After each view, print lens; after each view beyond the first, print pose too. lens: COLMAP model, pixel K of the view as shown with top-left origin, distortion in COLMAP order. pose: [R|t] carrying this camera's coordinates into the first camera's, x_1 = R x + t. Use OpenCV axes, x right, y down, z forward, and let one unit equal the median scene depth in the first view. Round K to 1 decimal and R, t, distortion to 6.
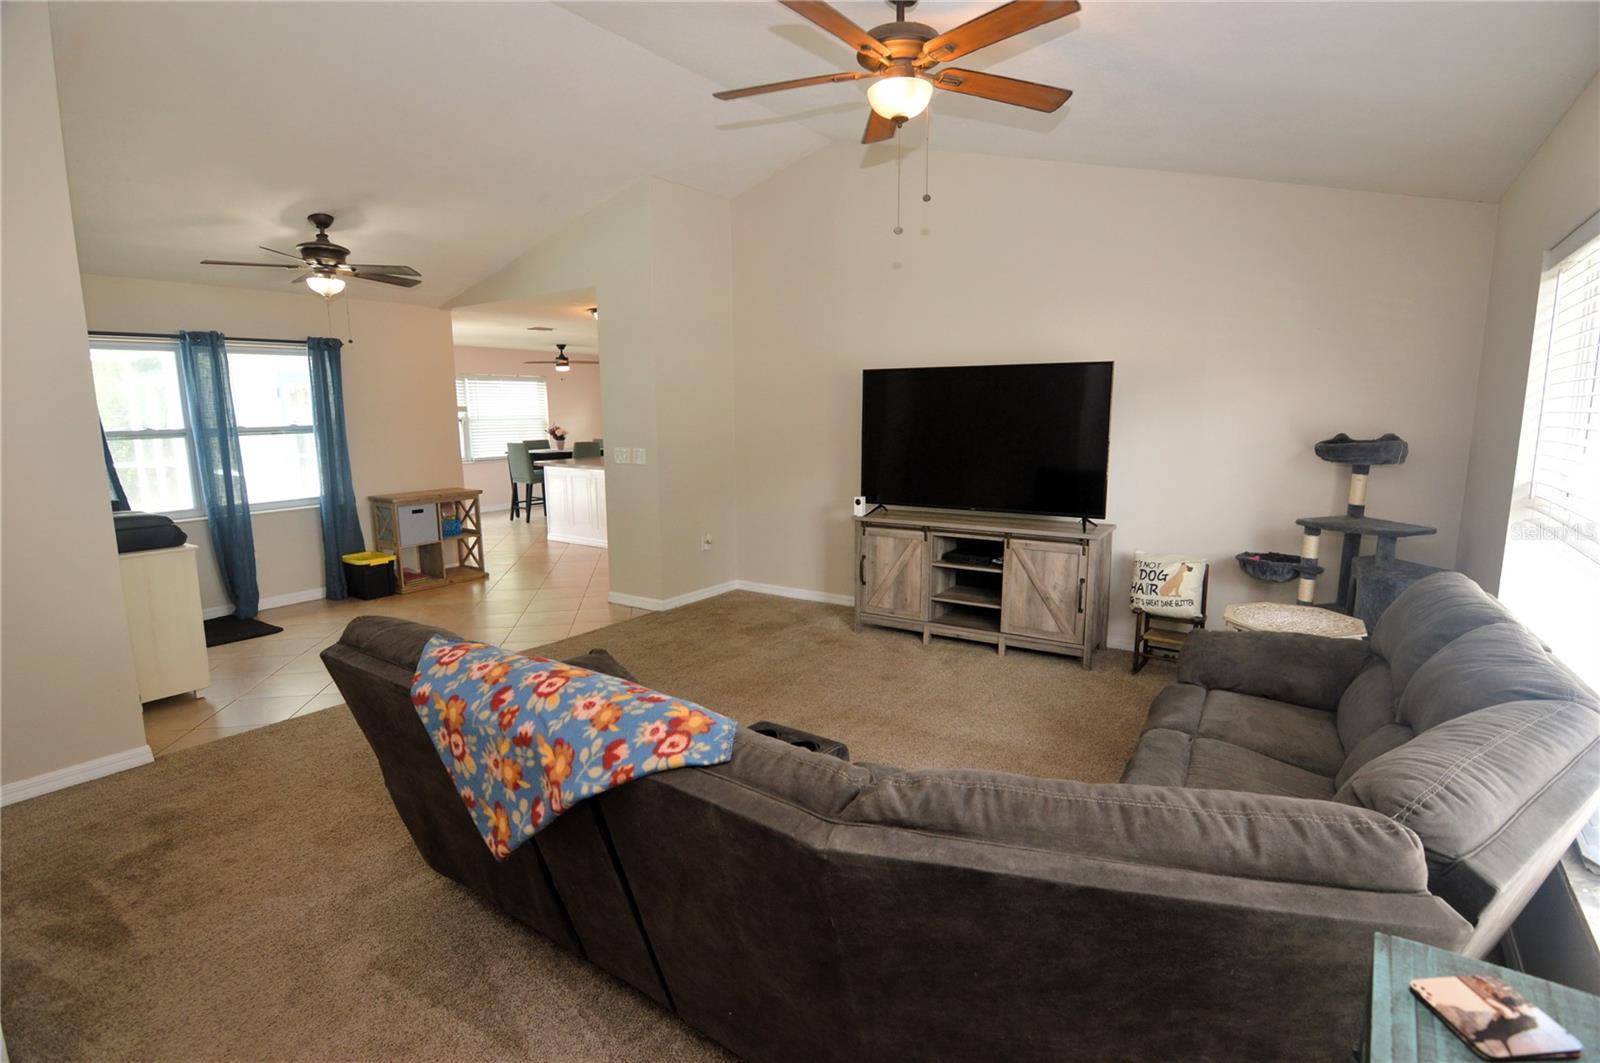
lens RADIAL K [[781.0, 0, 817.5], [0, 781.0, 531.8], [0, 0, 1]] dist [-0.003122, -0.013359]
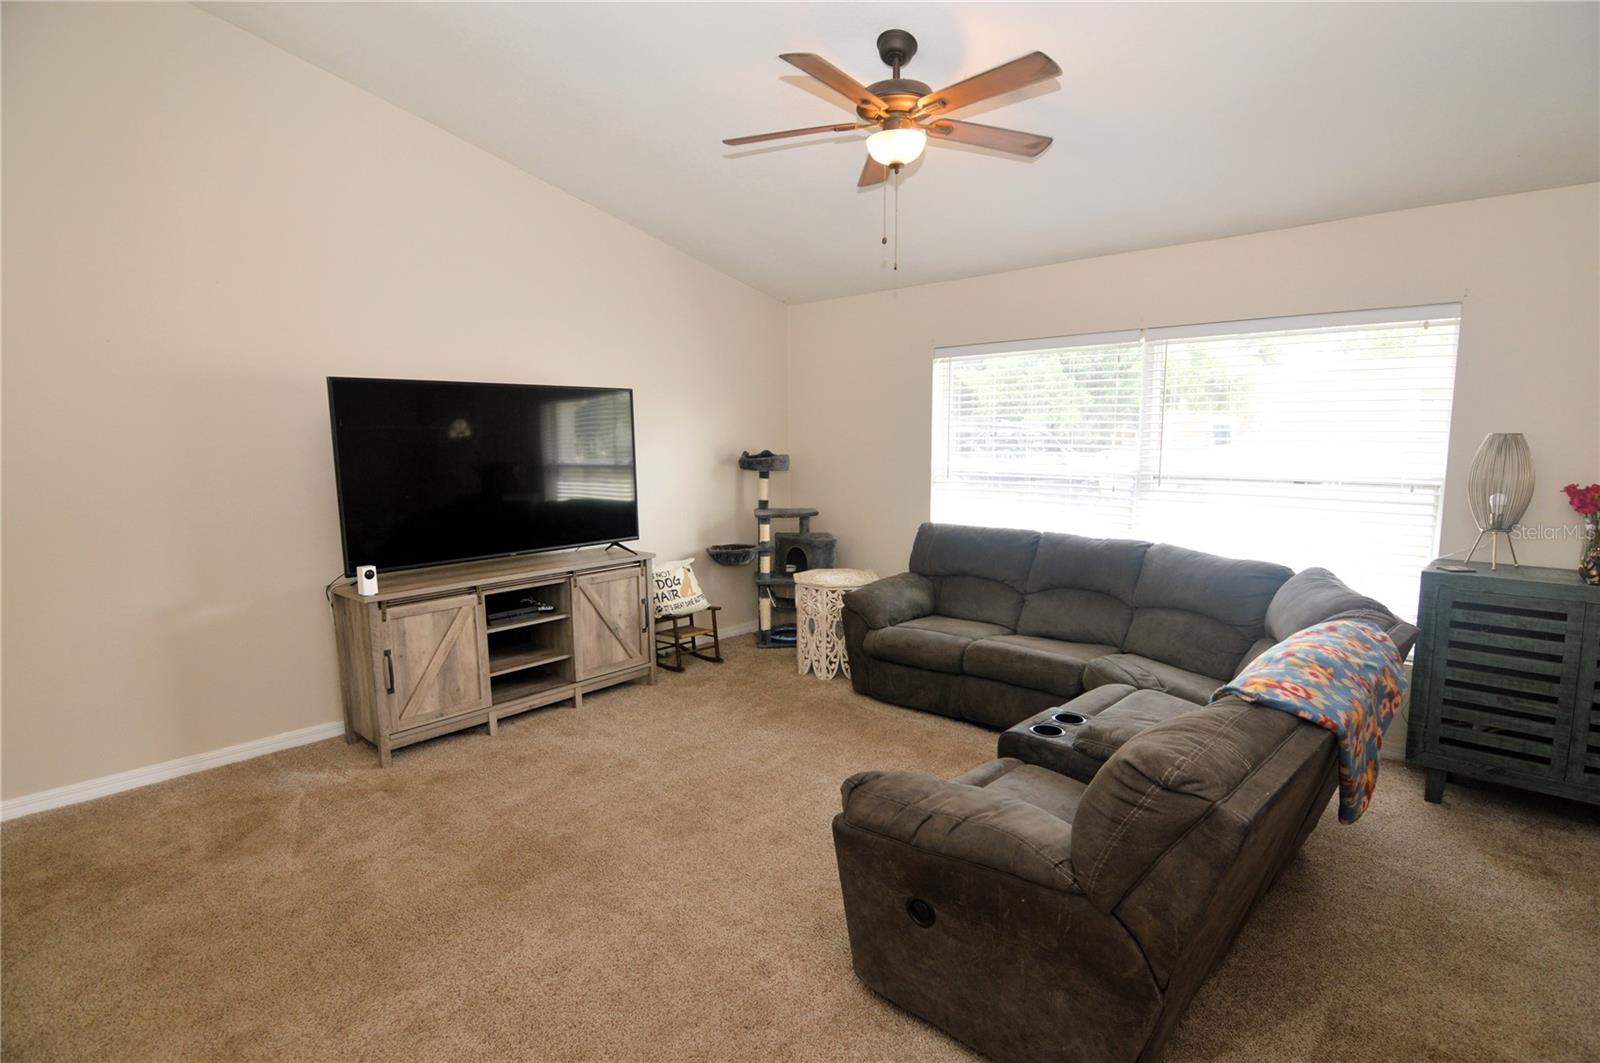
lens RADIAL K [[778.8, 0, 822.3], [0, 778.8, 531.5], [0, 0, 1]] dist [-0.002935, -0.000449]
pose [[0.162149, -0.123162, 0.979050, -0.612375], [0.162456, 0.981973, 0.096624, -0.087343], [-0.973301, 0.143385, 0.179235, 0.574933]]
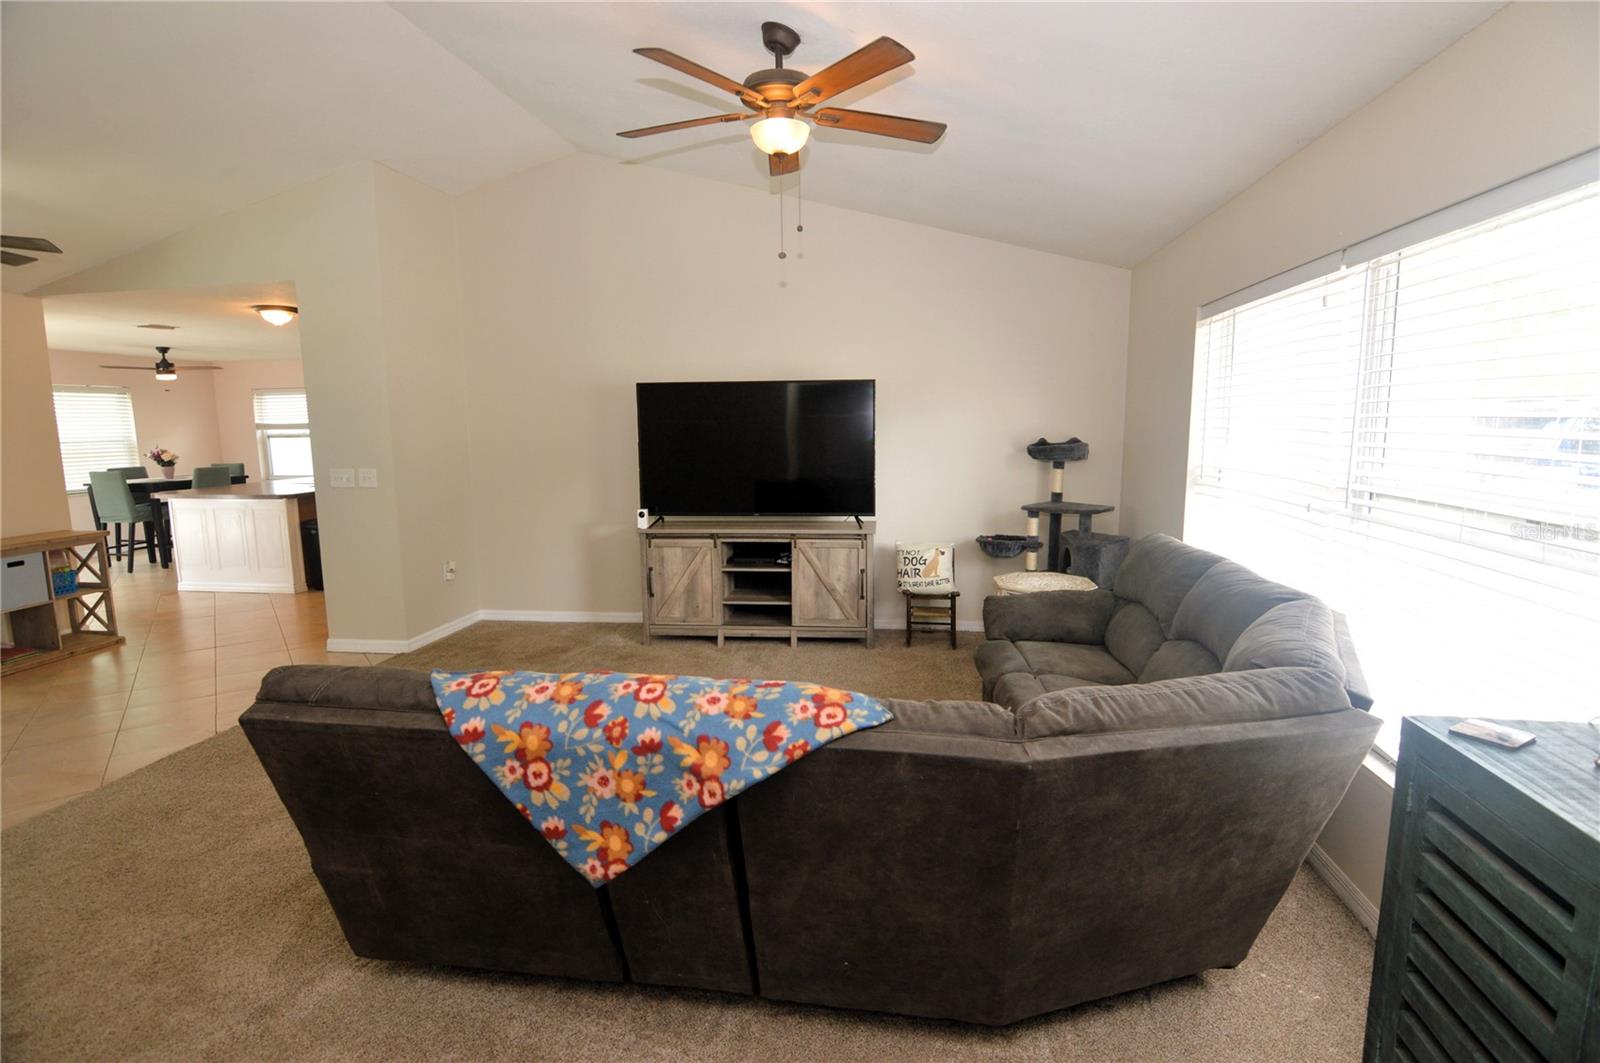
lens RADIAL K [[781.0, 0, 817.5], [0, 781.0, 531.8], [0, 0, 1]] dist [-0.003122, -0.013359]
pose [[0.896197, -0.065456, 0.438801, -0.215094], [0.074954, 0.997178, -0.004336, 0.005712], [-0.437278, 0.036776, 0.898574, 0.004087]]
